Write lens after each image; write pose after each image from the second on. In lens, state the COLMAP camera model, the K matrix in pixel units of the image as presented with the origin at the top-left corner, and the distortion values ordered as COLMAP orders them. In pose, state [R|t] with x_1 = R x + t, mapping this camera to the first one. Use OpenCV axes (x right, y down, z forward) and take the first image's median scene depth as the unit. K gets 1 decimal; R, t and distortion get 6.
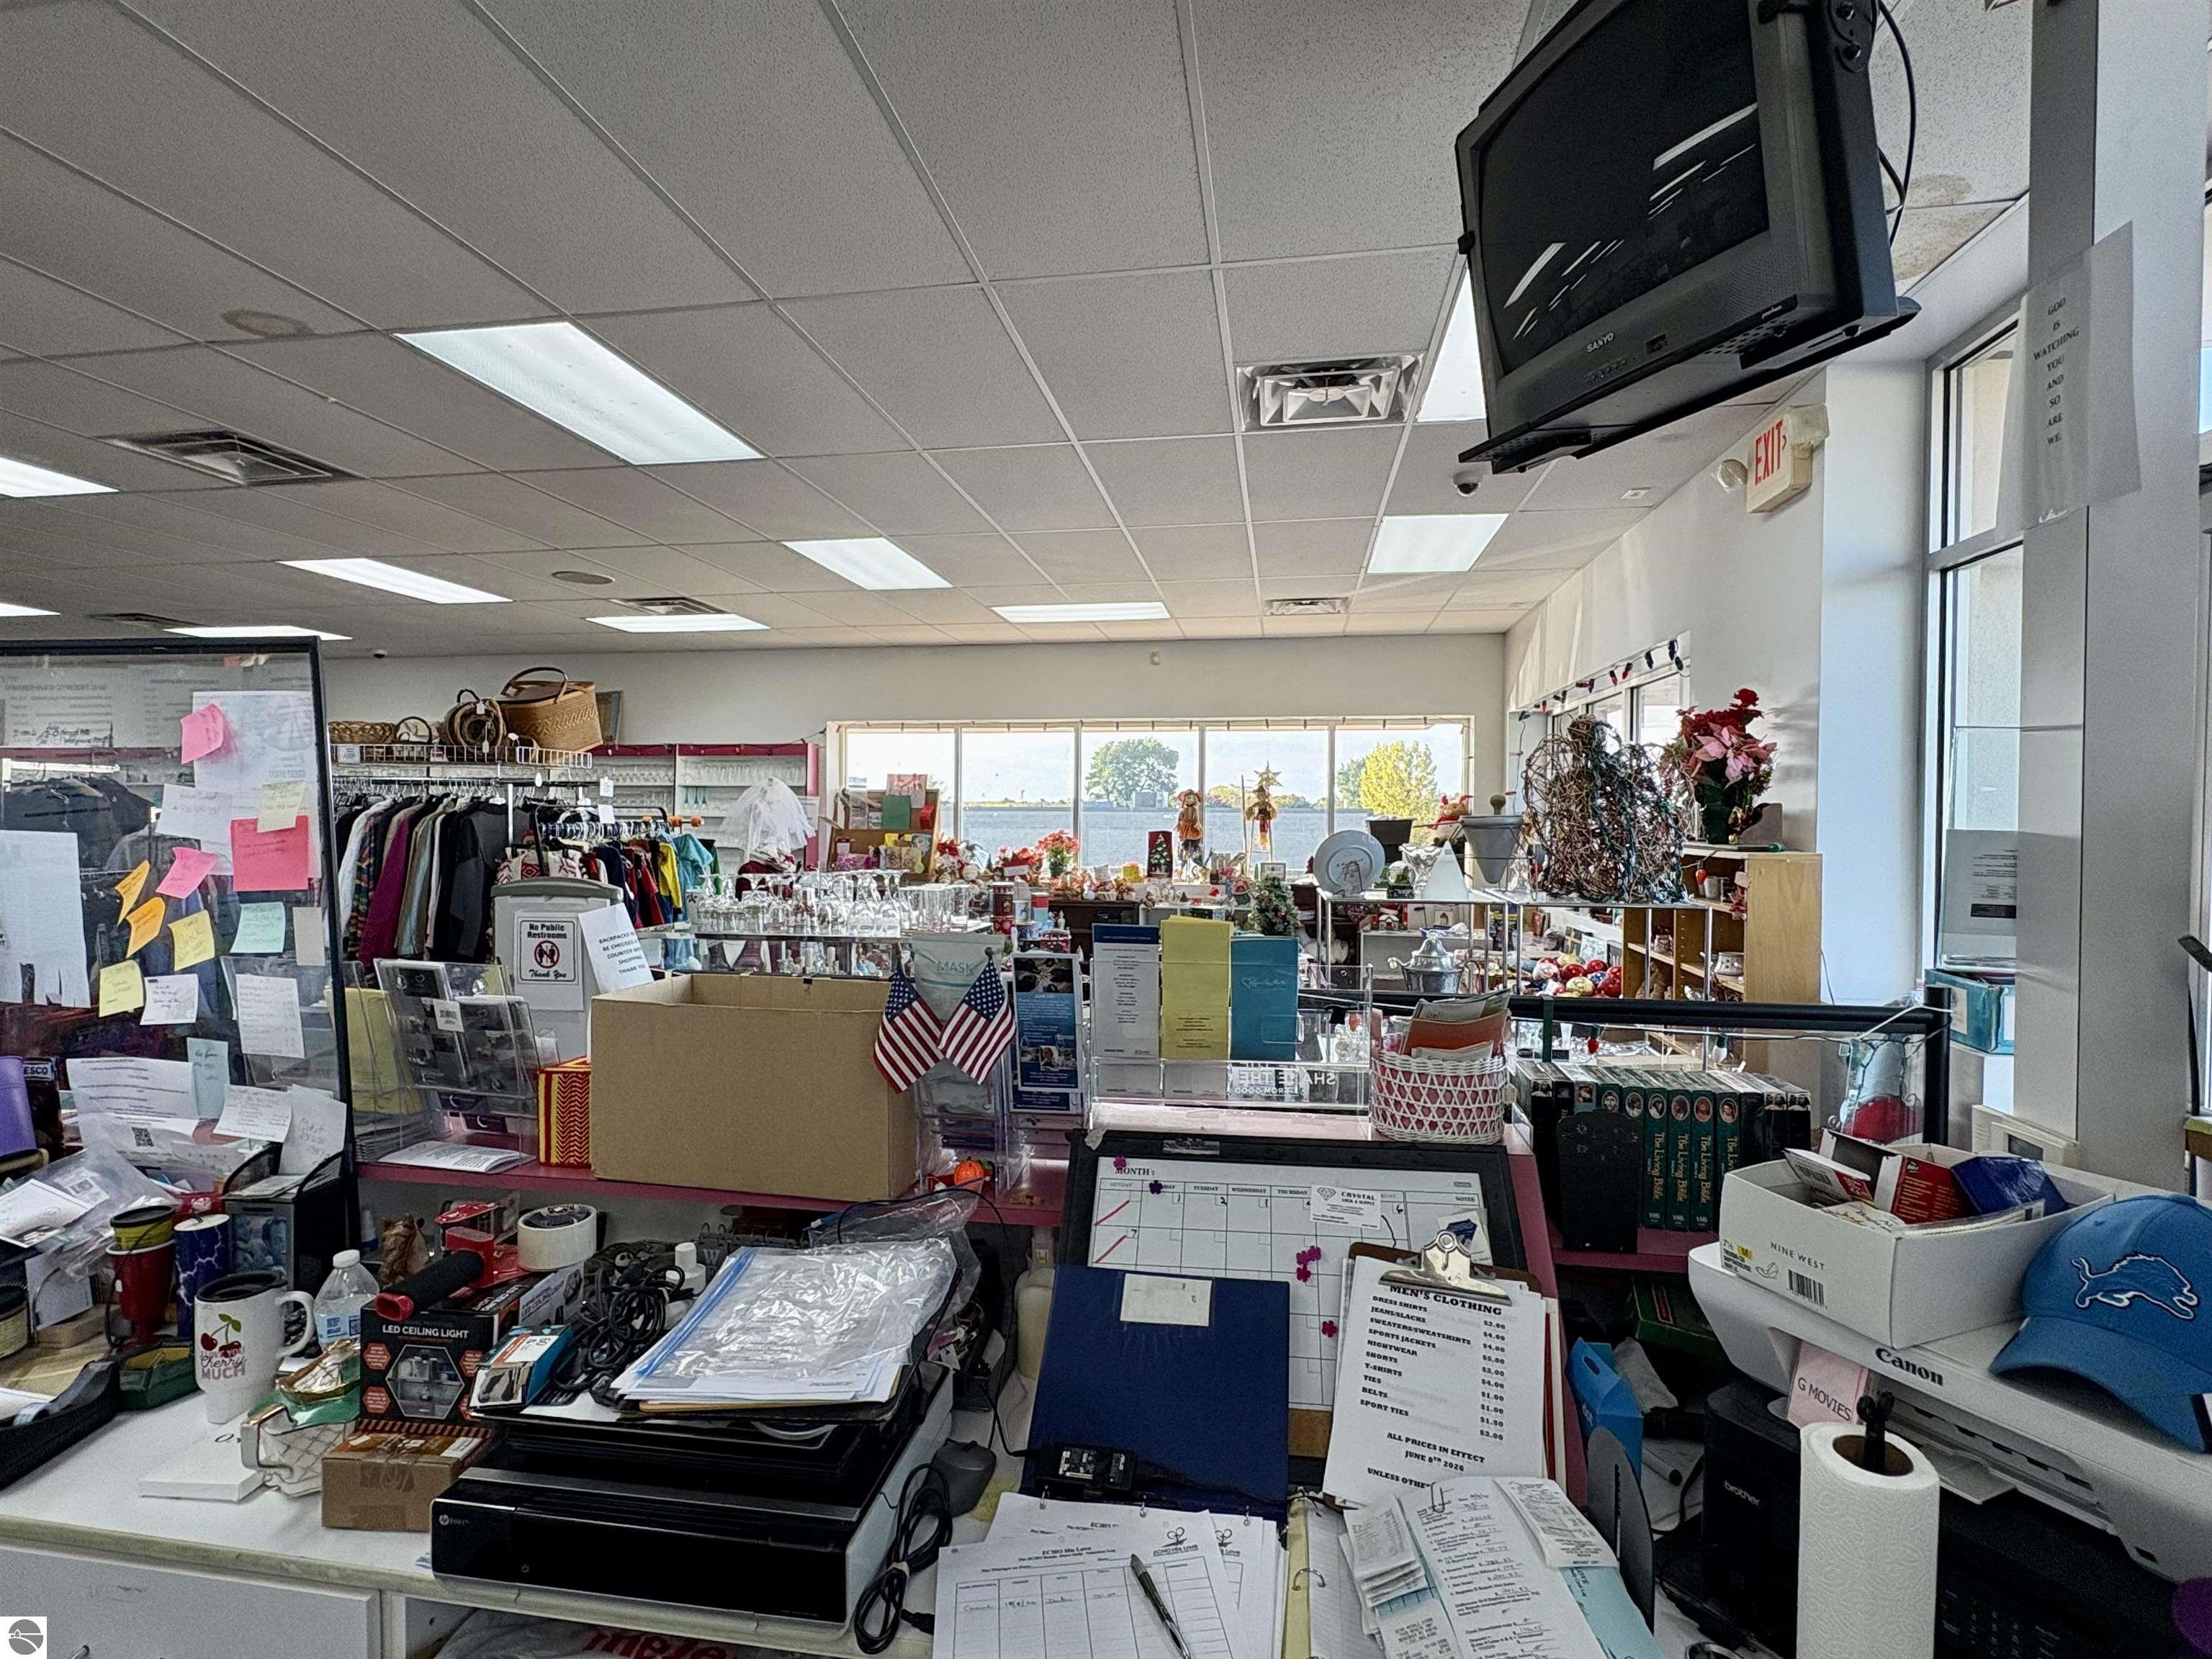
lens RADIAL K [[1074.9, 0, 1106.0], [0, 1074.9, 829.5], [0, 0, 1]] dist [0.004471, 0.000444]
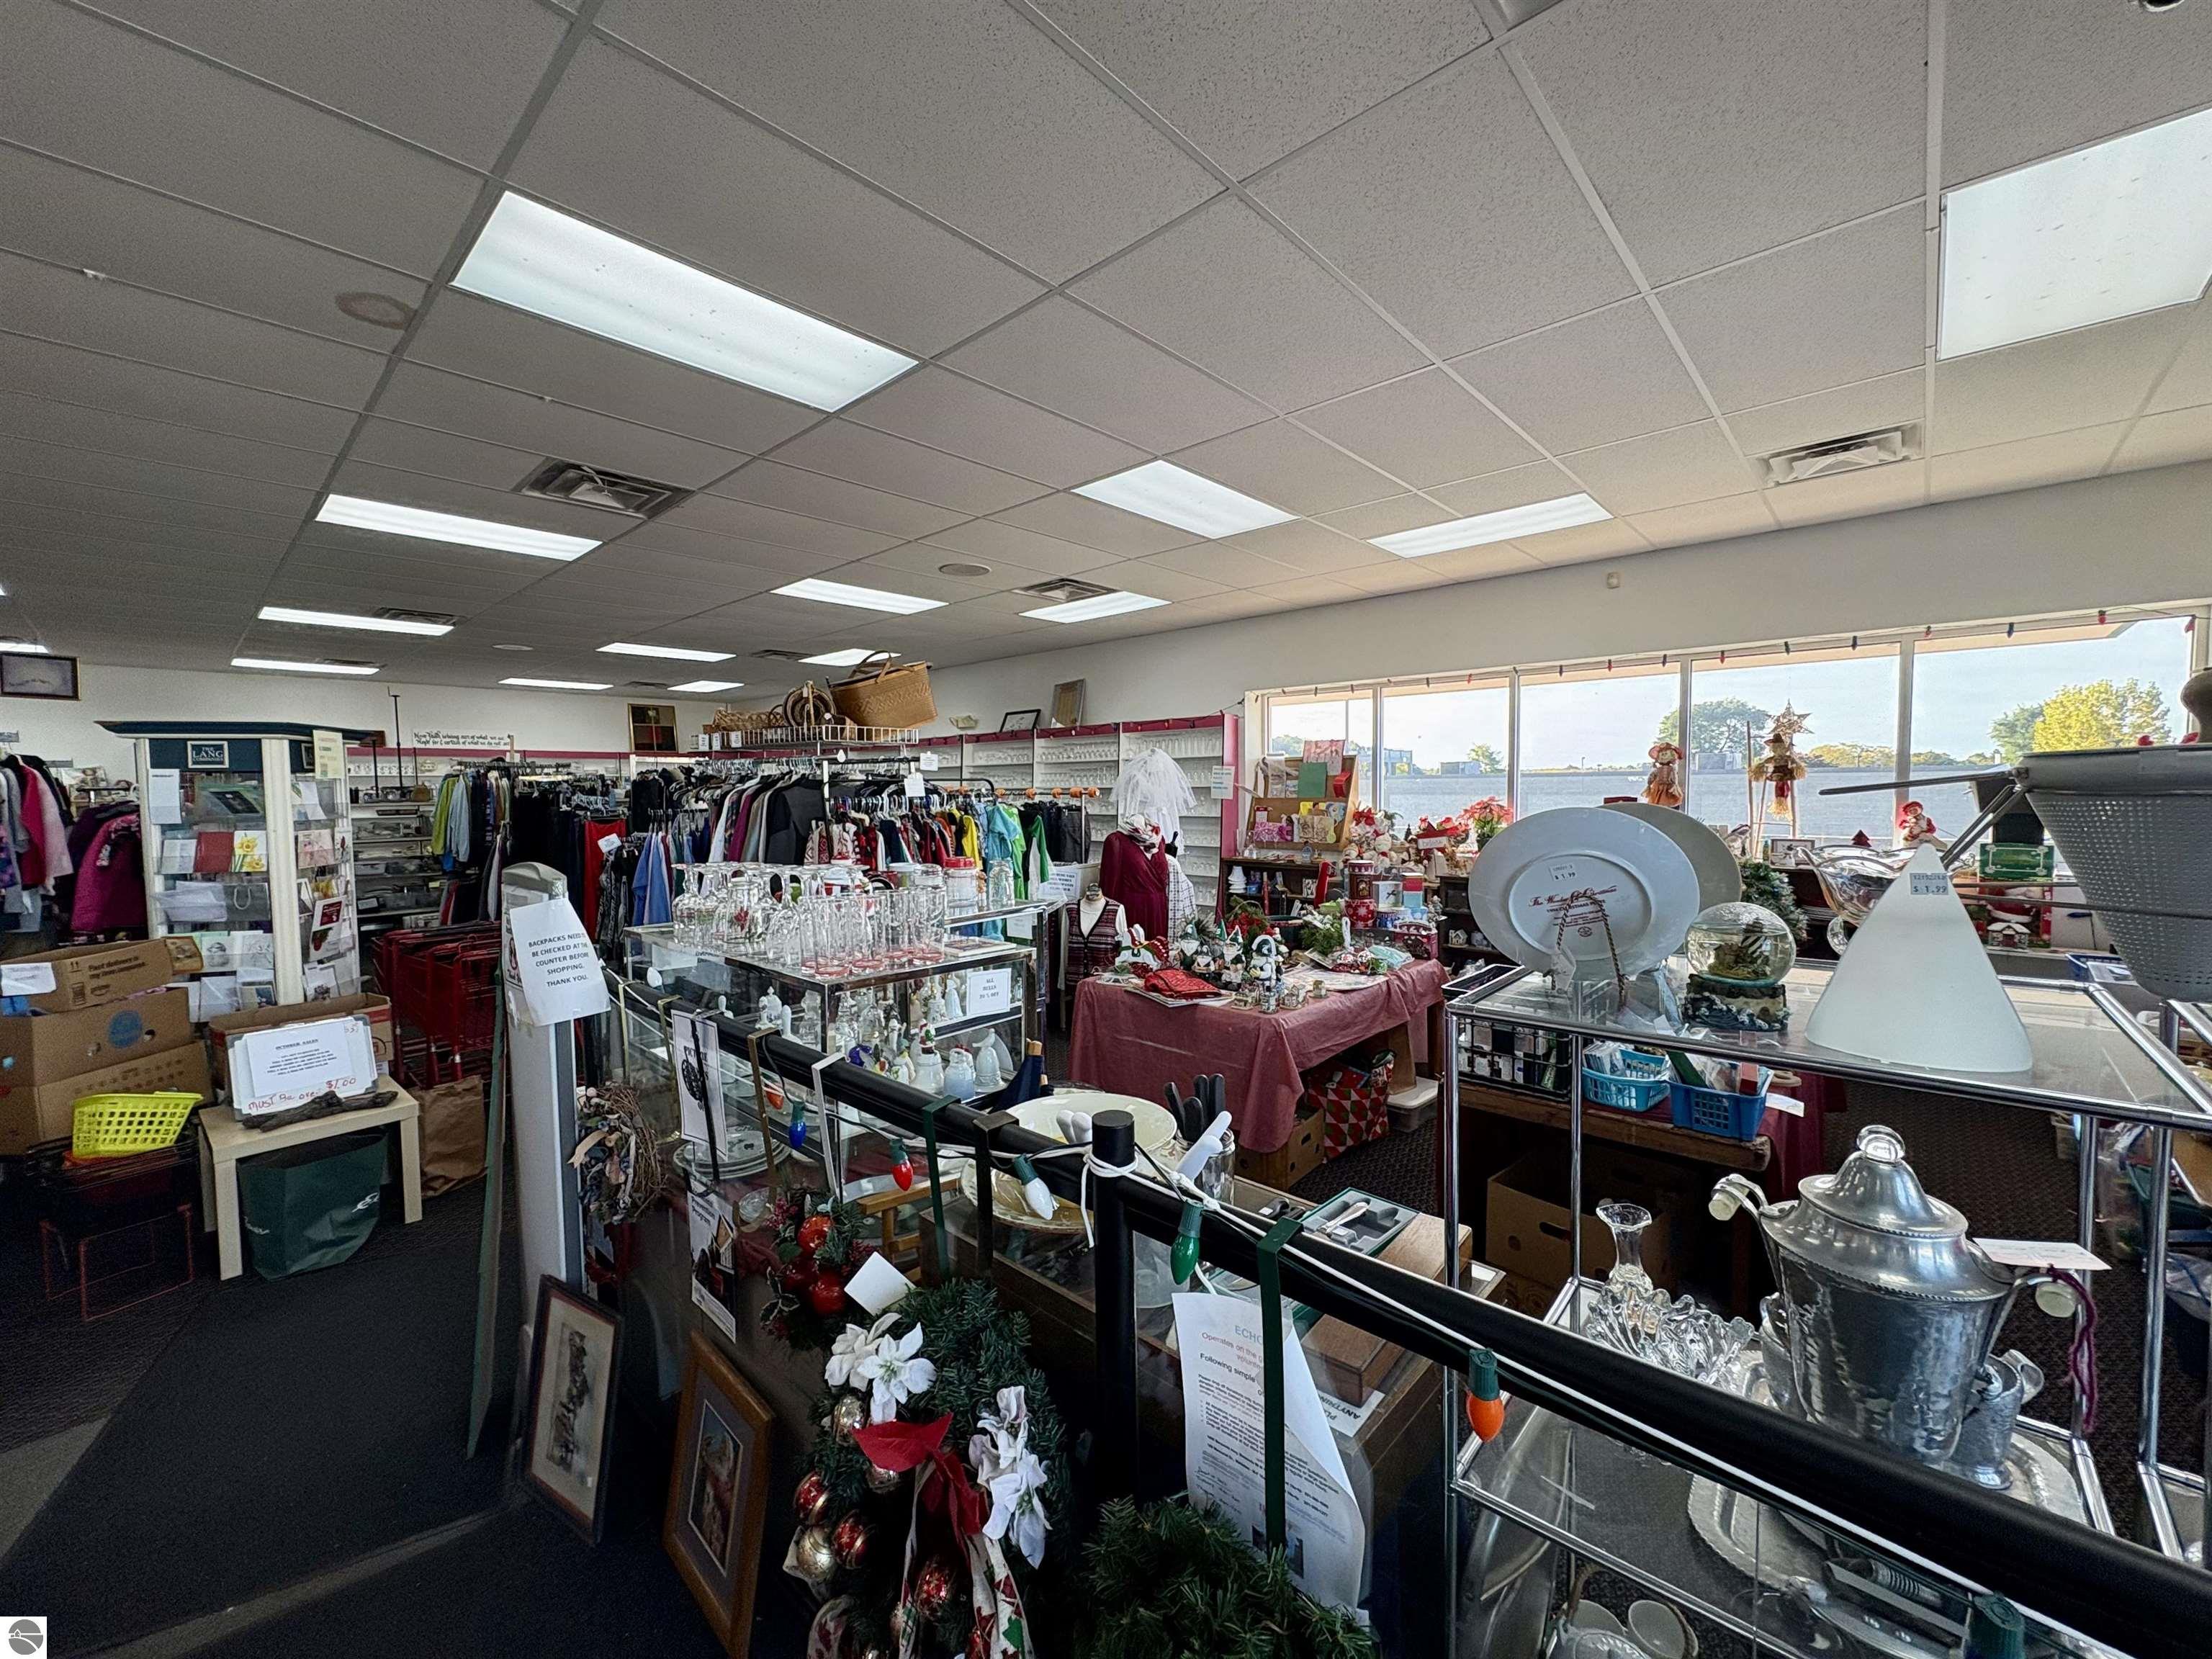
lens RADIAL K [[880.1, 0, 1106.0], [0, 880.1, 829.5], [0, 0, 1]] dist [0.000308, -0.000267]
pose [[0.835656, 0.010952, -0.549145, 0.091715], [0.009822, 0.999343, 0.034877, -0.001000], [0.549166, -0.034539, 0.834999, 0.240232]]
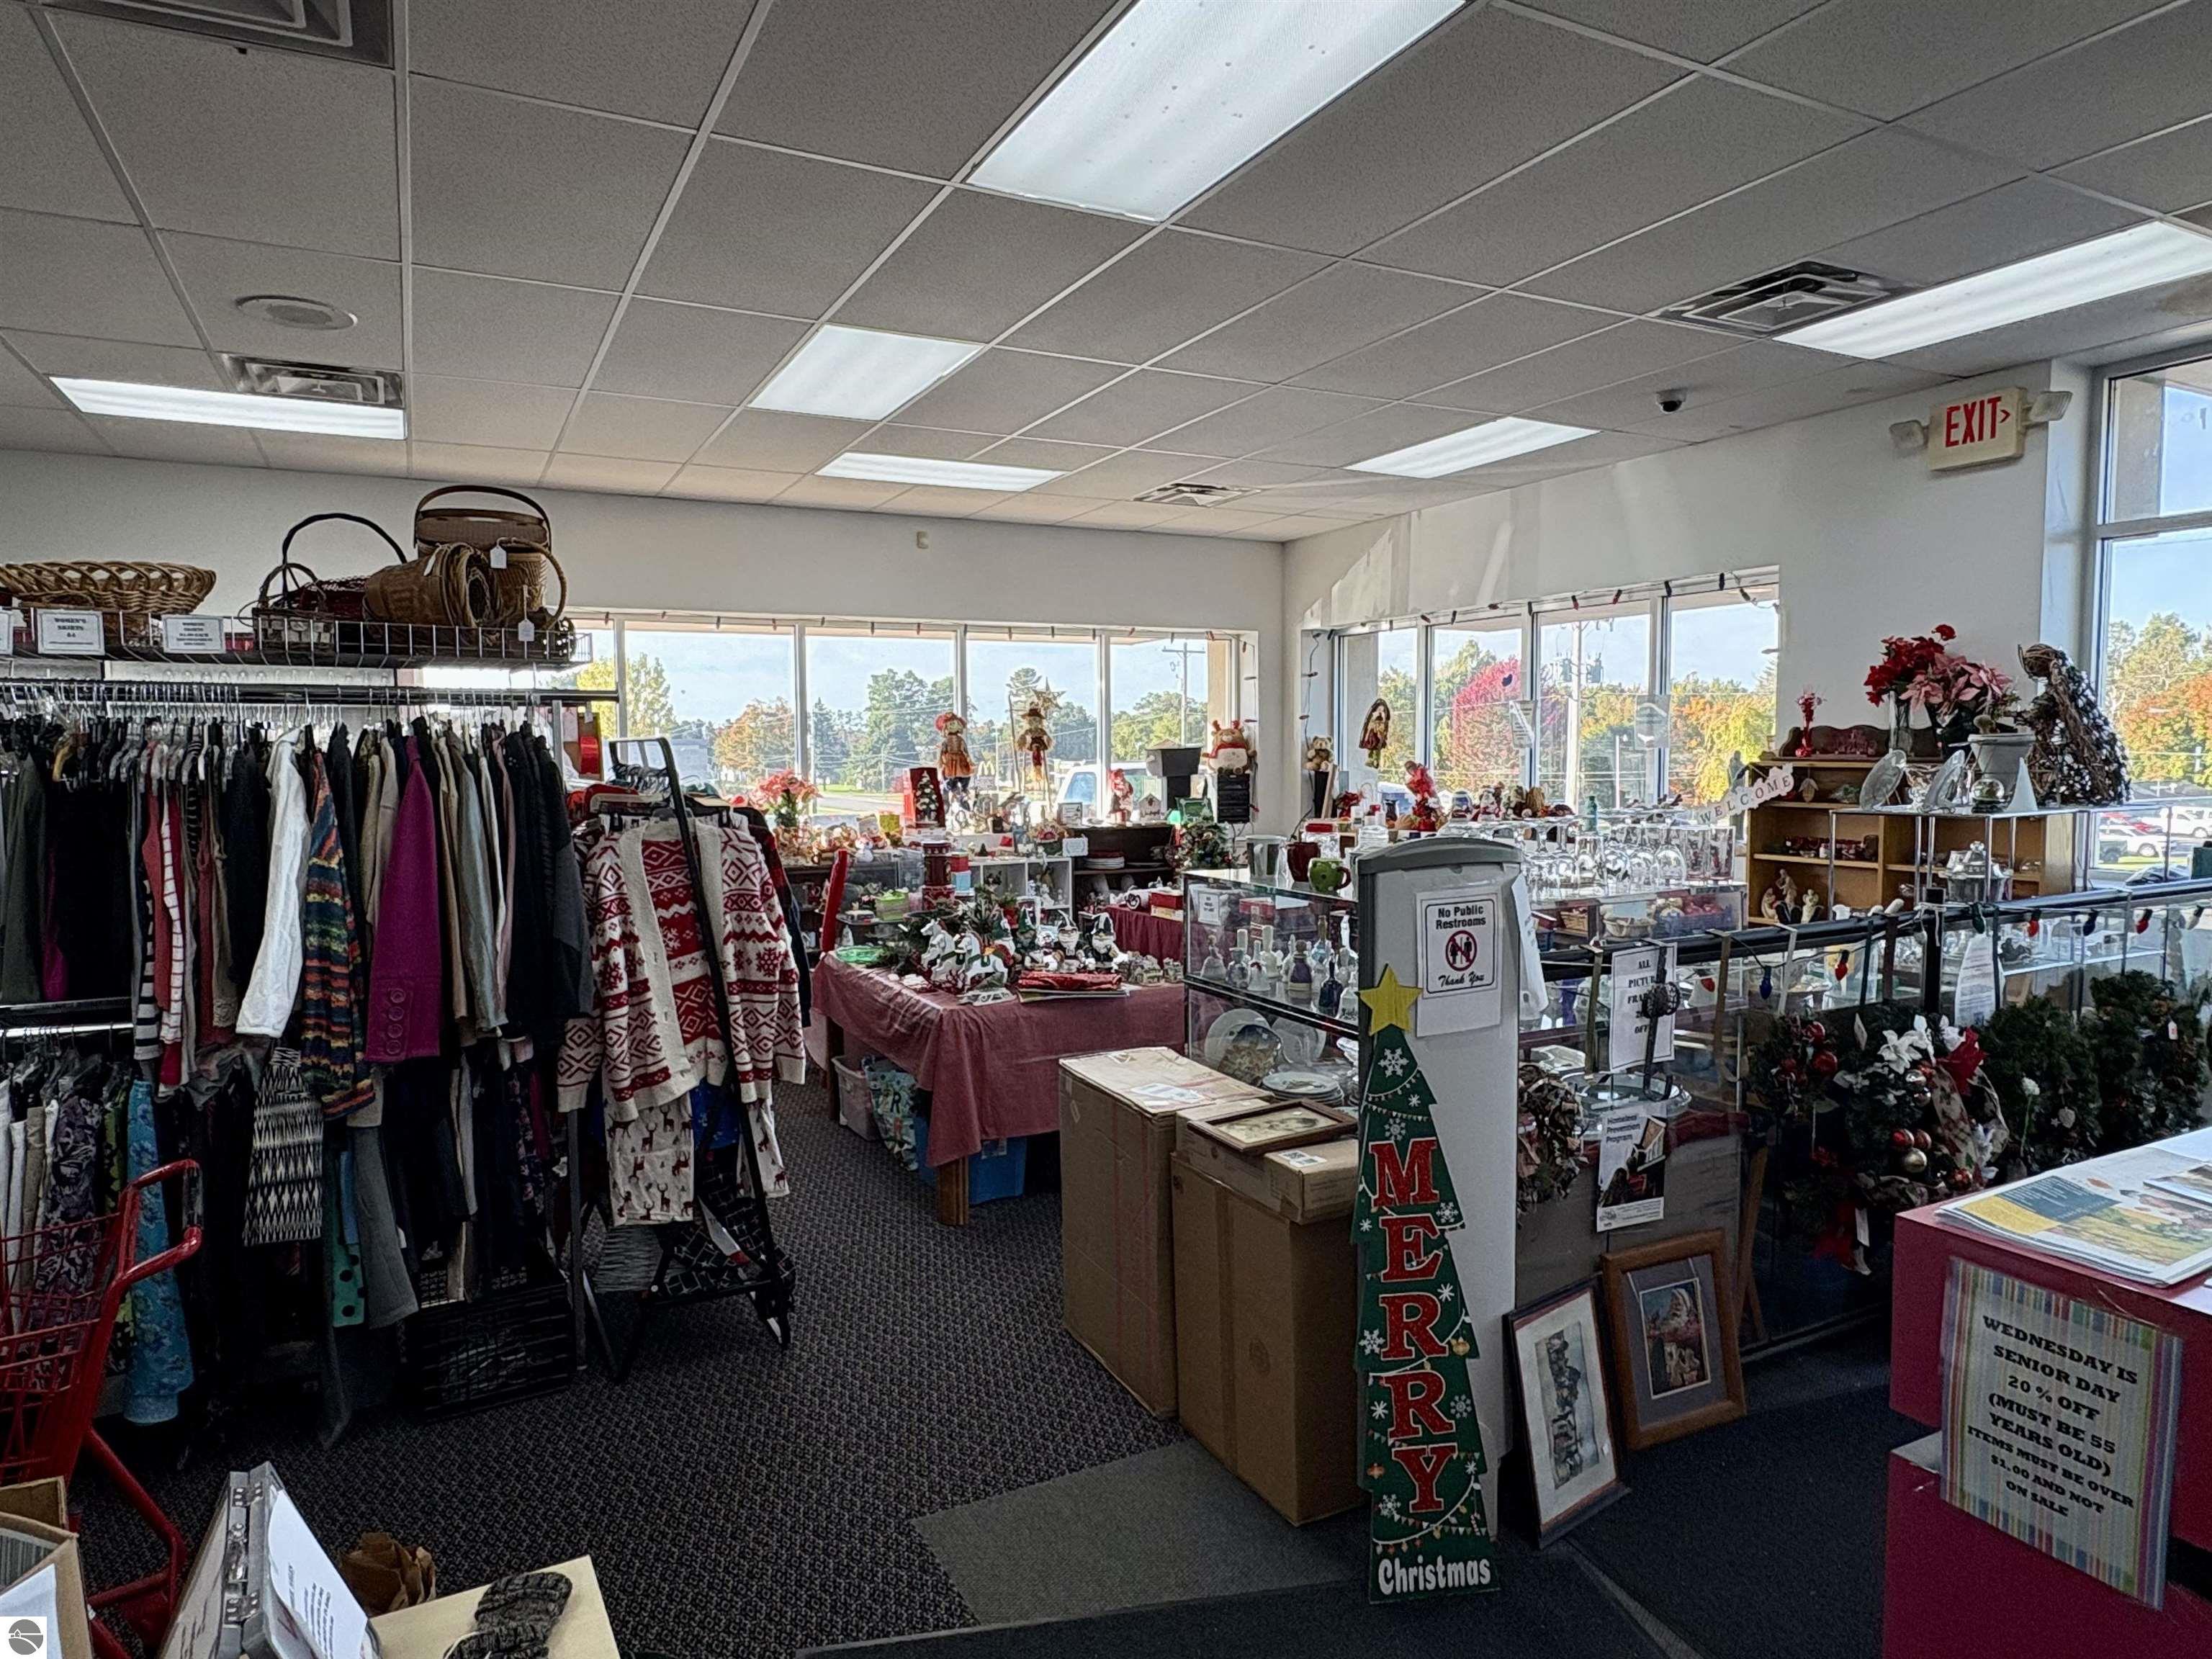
lens RADIAL K [[1329.0, 0, 1106.0], [0, 1329.0, 829.5], [0, 0, 1]] dist [0.004298, 0.001535]
pose [[0.796748, -0.051345, 0.602127, -0.425863], [0.022097, 0.998193, 0.055880, -0.004587], [-0.603908, -0.031217, 0.796442, 0.164804]]
